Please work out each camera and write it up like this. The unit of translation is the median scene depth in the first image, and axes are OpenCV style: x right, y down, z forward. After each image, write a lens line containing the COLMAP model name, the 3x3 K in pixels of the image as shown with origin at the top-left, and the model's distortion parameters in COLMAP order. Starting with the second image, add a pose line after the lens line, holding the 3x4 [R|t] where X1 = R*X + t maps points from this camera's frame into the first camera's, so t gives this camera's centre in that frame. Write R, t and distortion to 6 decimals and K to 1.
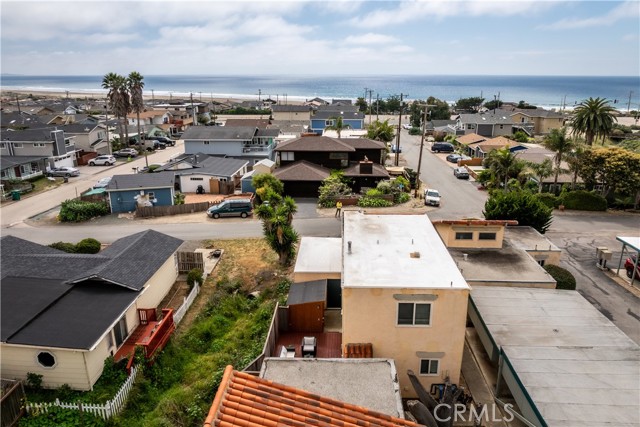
lens RADIAL K [[448.0, 0, 310.8], [0, 448.0, 213.3], [0, 0, 1]] dist [0.005960, 0.004807]
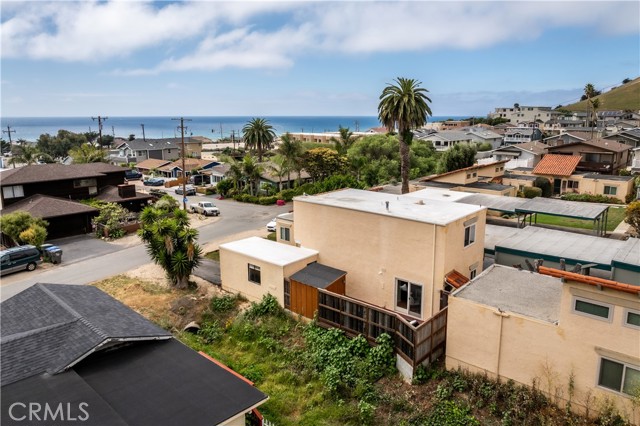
lens RADIAL K [[448.0, 0, 310.8], [0, 448.0, 212.8], [0, 0, 1]] dist [0.005960, 0.004807]
pose [[0.630988, -0.164802, 0.758086, -0.323164], [0.231705, 0.972609, 0.018580, 0.008249], [-0.740383, 0.163929, 0.651890, 0.151201]]
